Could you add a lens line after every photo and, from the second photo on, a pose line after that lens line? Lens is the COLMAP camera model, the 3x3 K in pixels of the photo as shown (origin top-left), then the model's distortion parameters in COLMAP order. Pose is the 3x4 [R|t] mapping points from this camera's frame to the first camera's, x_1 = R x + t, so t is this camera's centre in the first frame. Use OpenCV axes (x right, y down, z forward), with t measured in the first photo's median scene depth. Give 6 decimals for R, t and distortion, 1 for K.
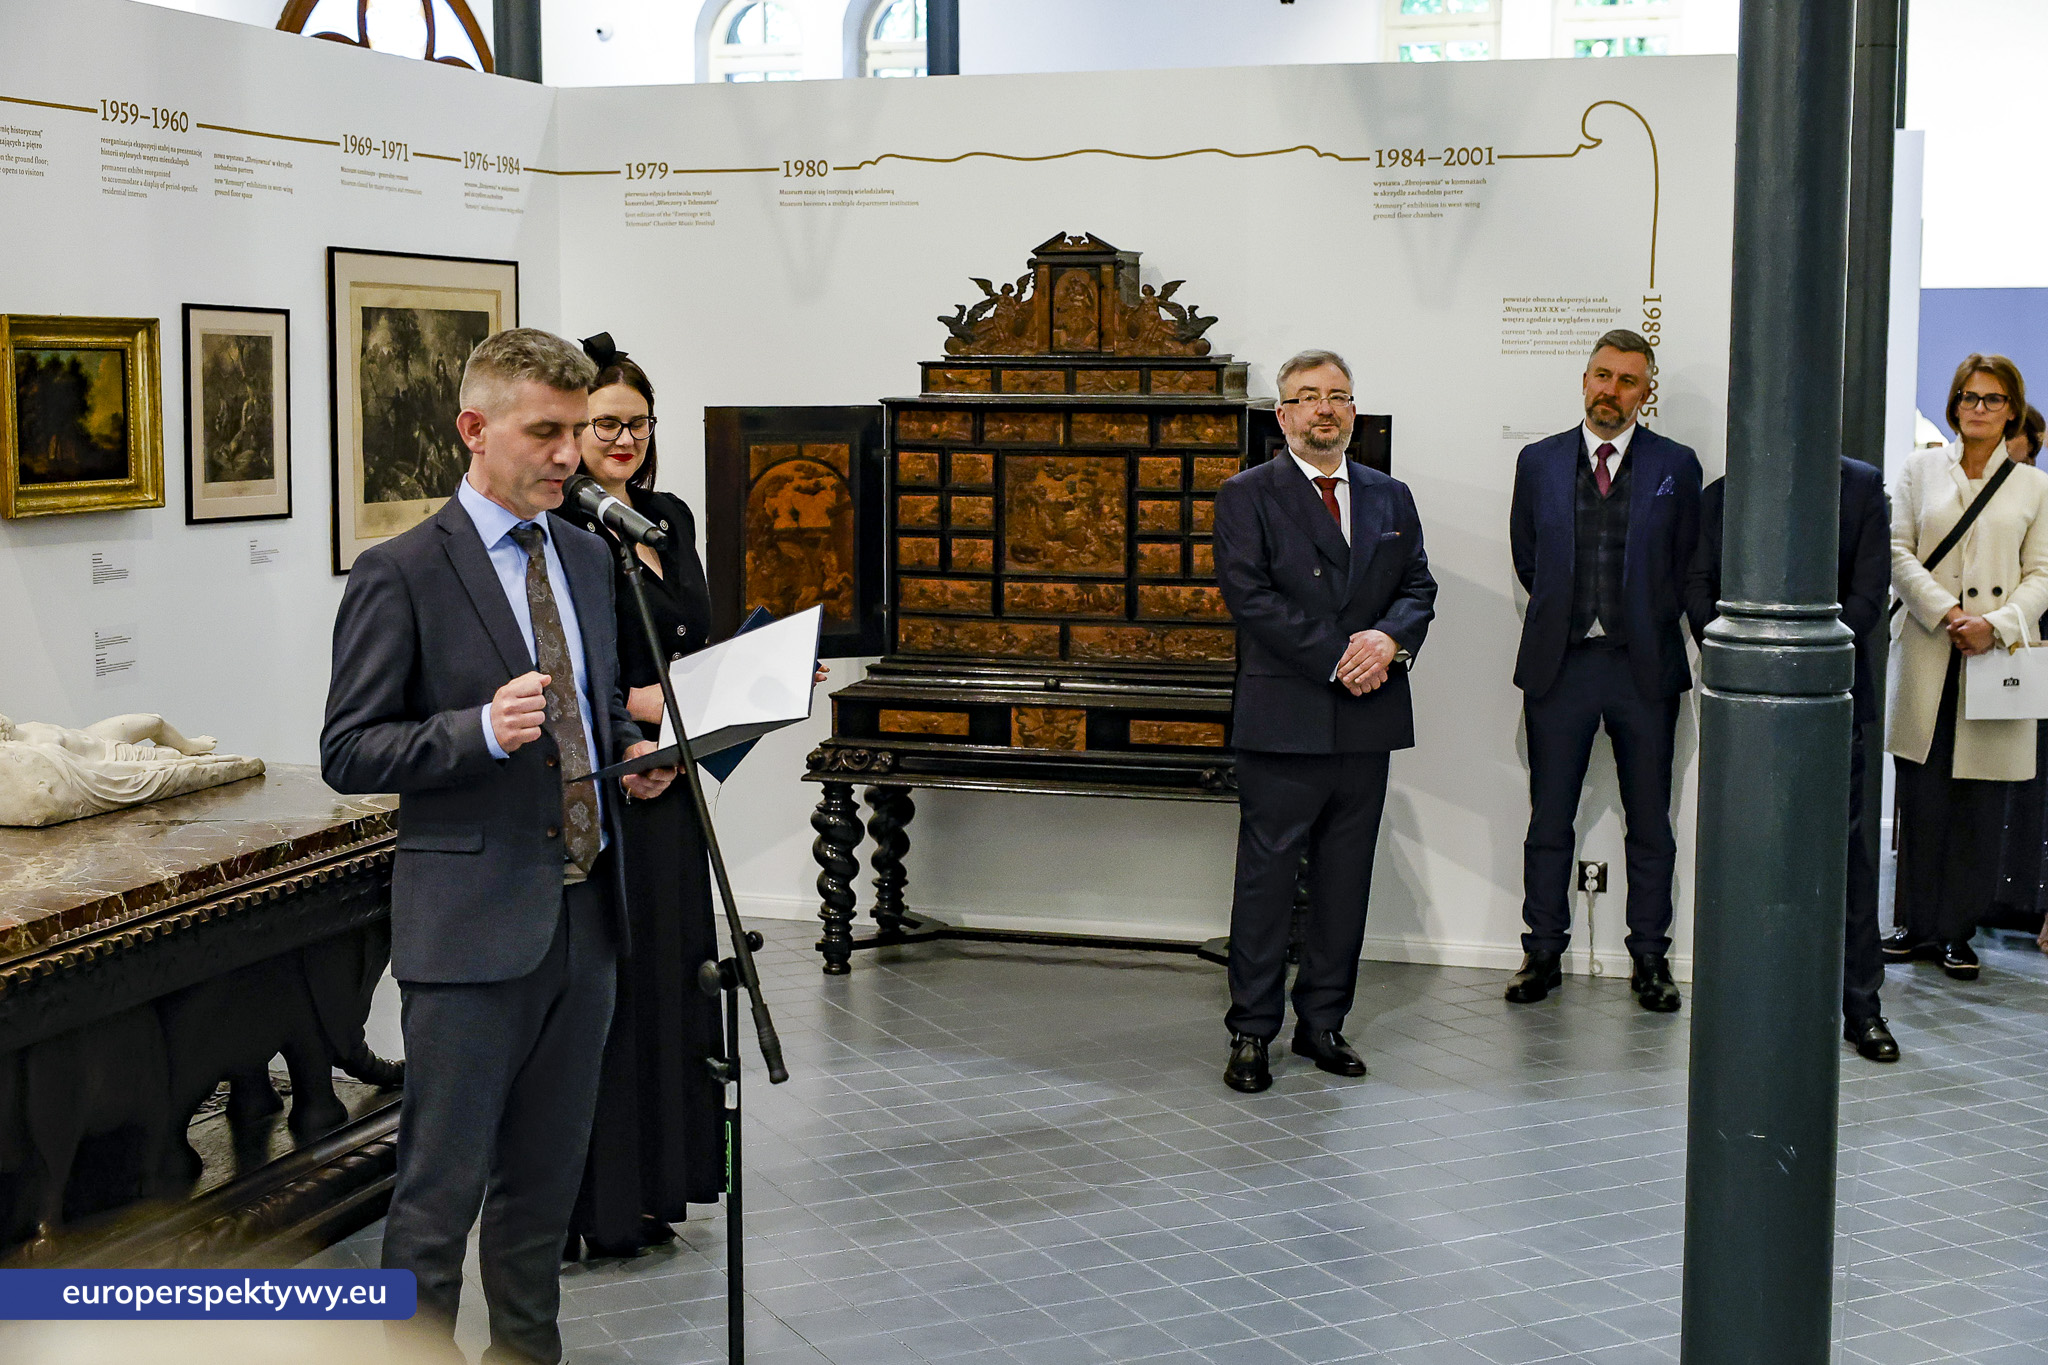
lens RADIAL K [[2803.5, 0, 1014.9], [0, 2803.5, 679.7], [0, 0, 1]] dist [0.001892, 0.000000]
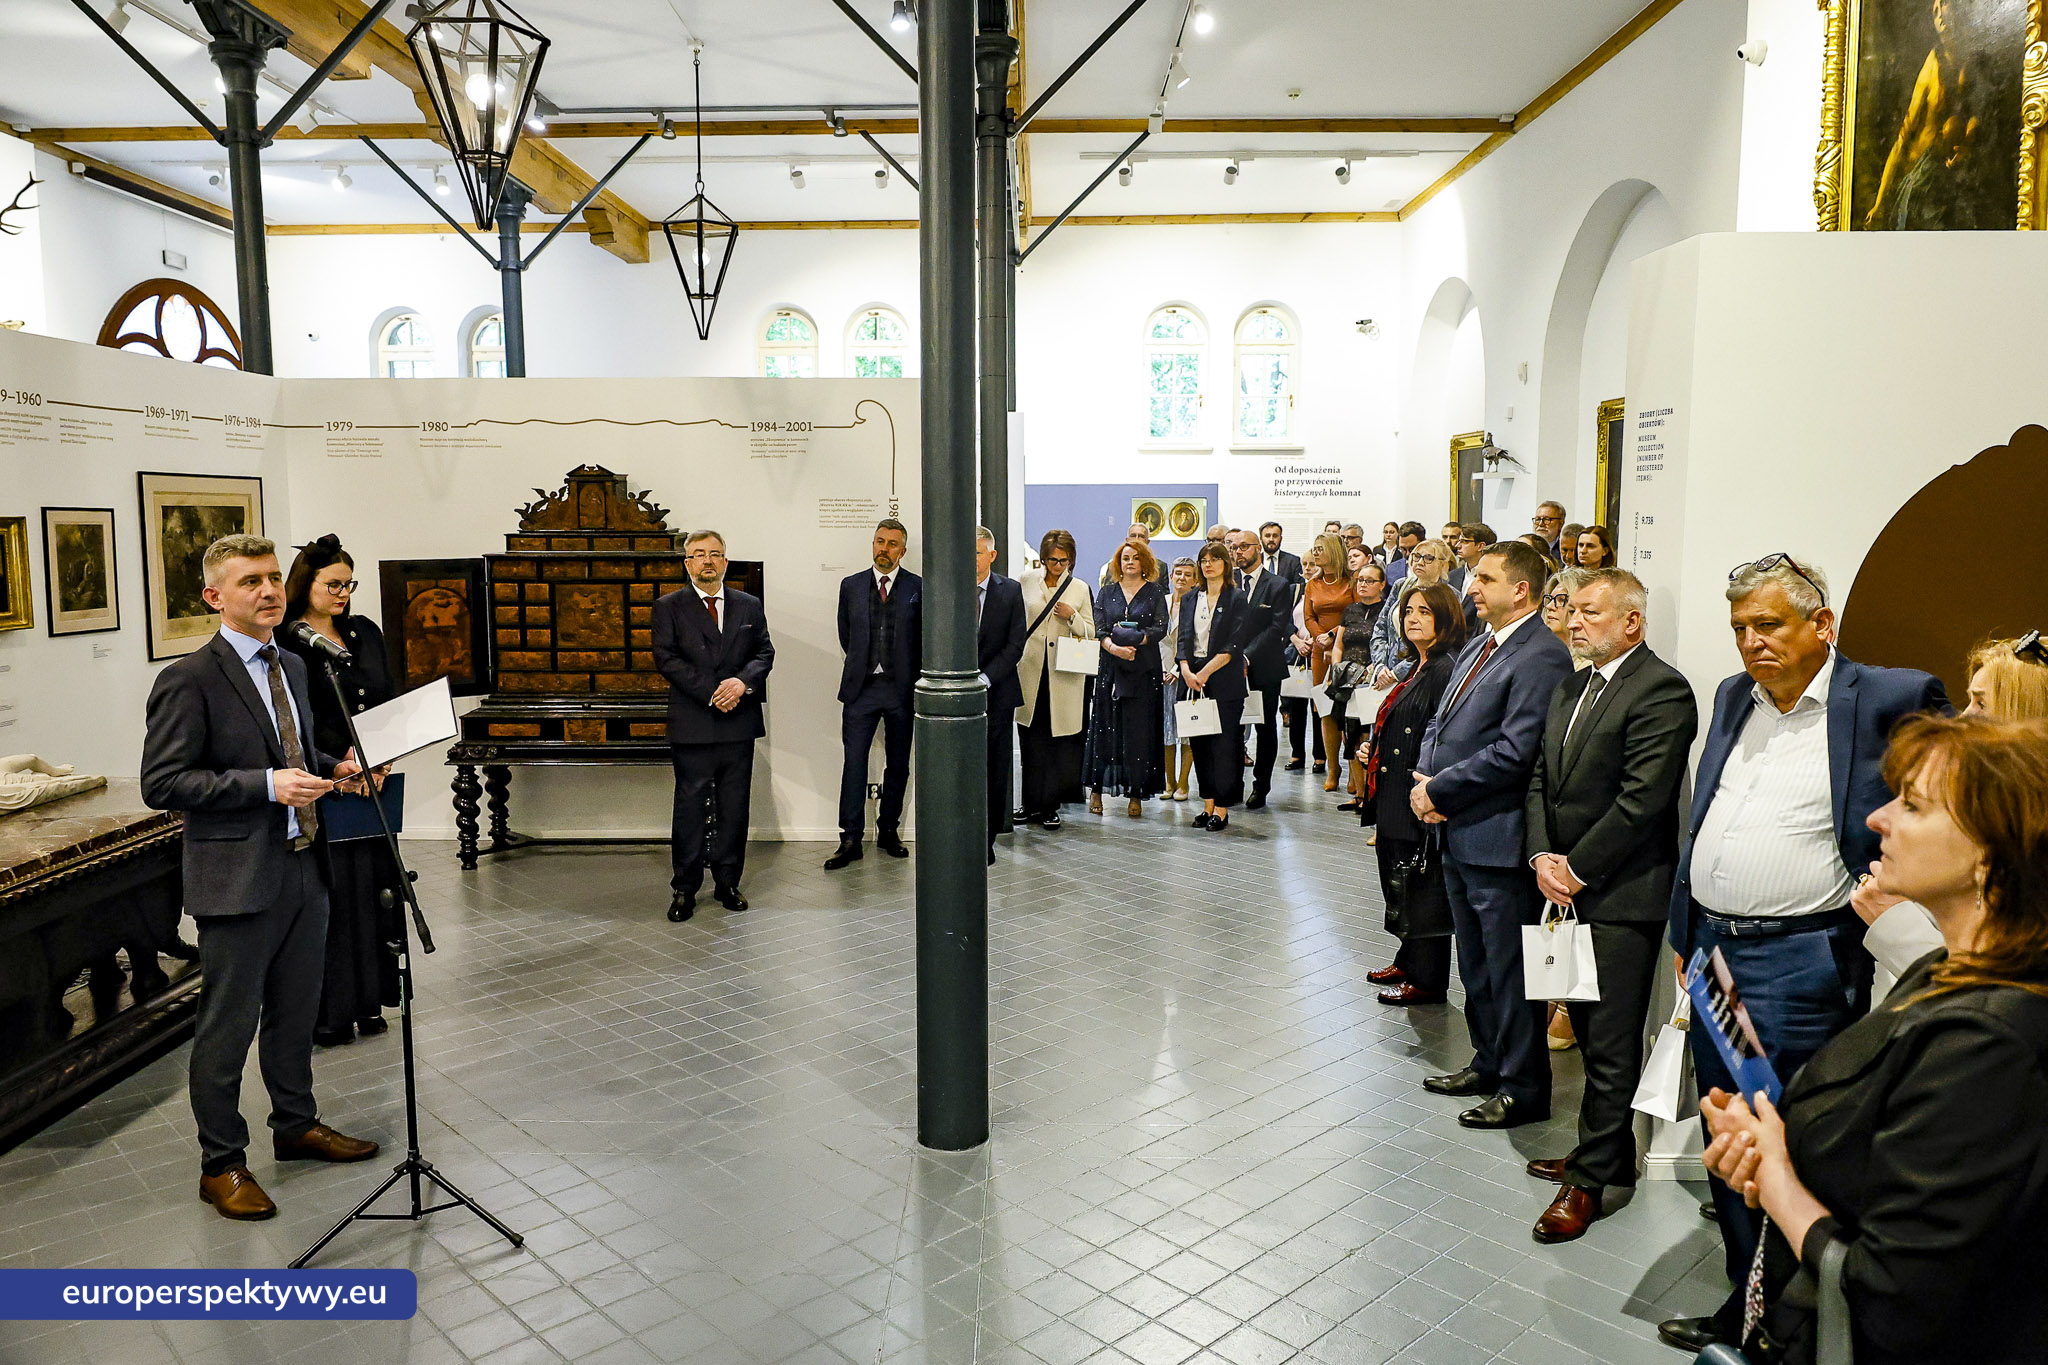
lens RADIAL K [[1450.2, 0, 1020.3], [0, 1450.2, 673.2], [0, 0, 1]] dist [0.003206, -0.001742]
pose [[0.955234, -0.035485, 0.293715, 0.006830], [0.035340, 0.999359, 0.005804, -0.017124], [-0.293733, 0.004835, 0.955875, -0.012182]]
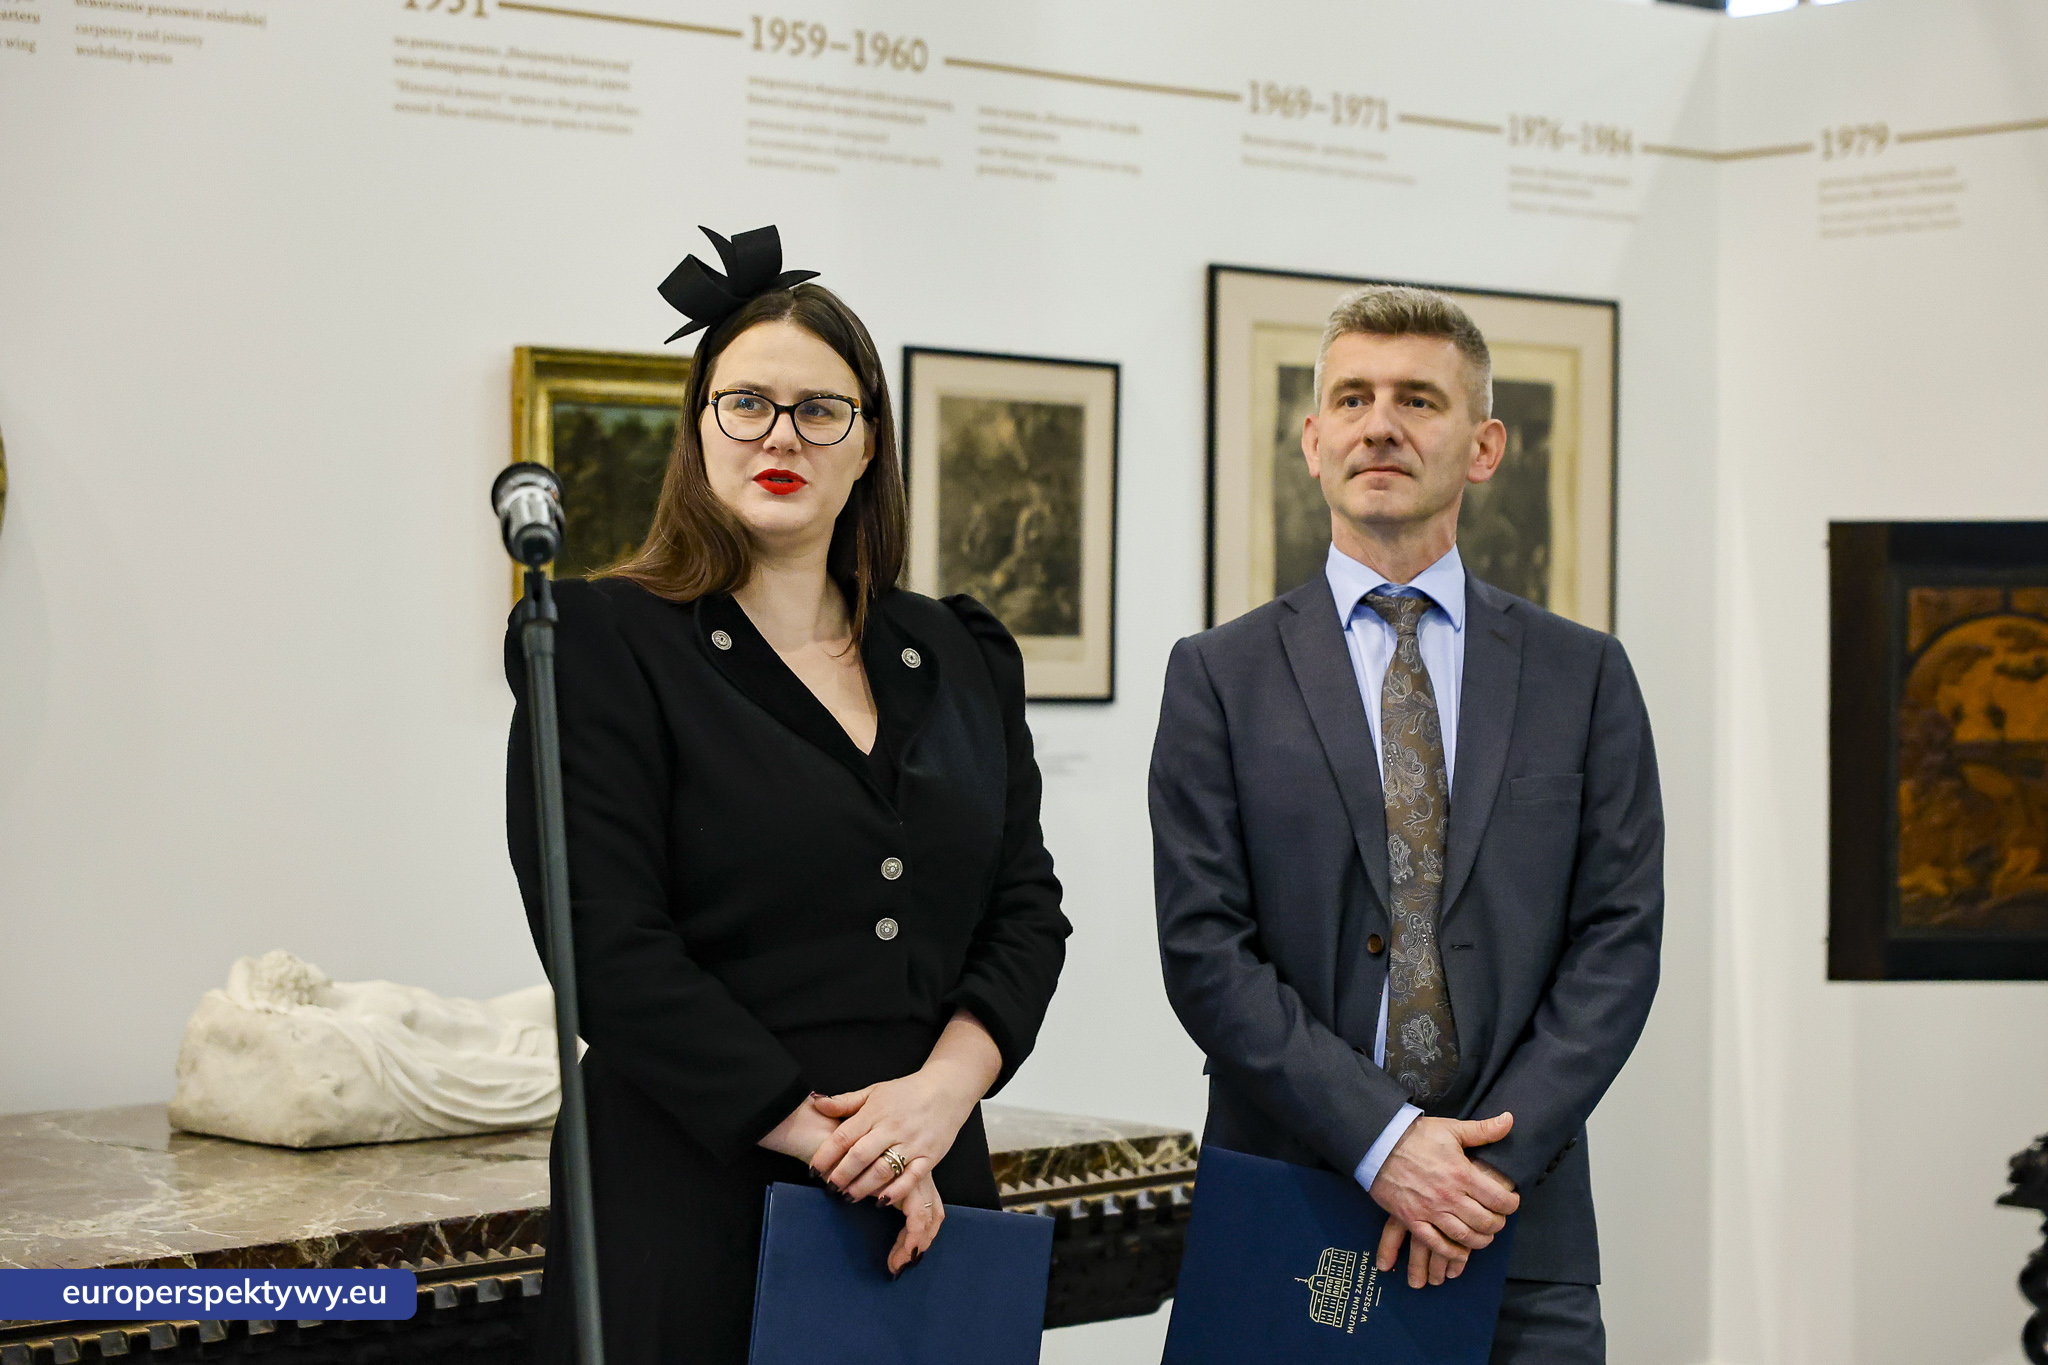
lens RADIAL K [[4033.5, 0, 1028.1], [0, 4033.5, 685.5], [0, 0, 1]] dist [0.043435, 0.000000]
pose [[0.870452, 0.005161, -0.492226, 0.158357], [-0.055092, 0.994684, -0.086996, 0.015538], [0.489160, 0.102844, 0.866110, 0.241039]]
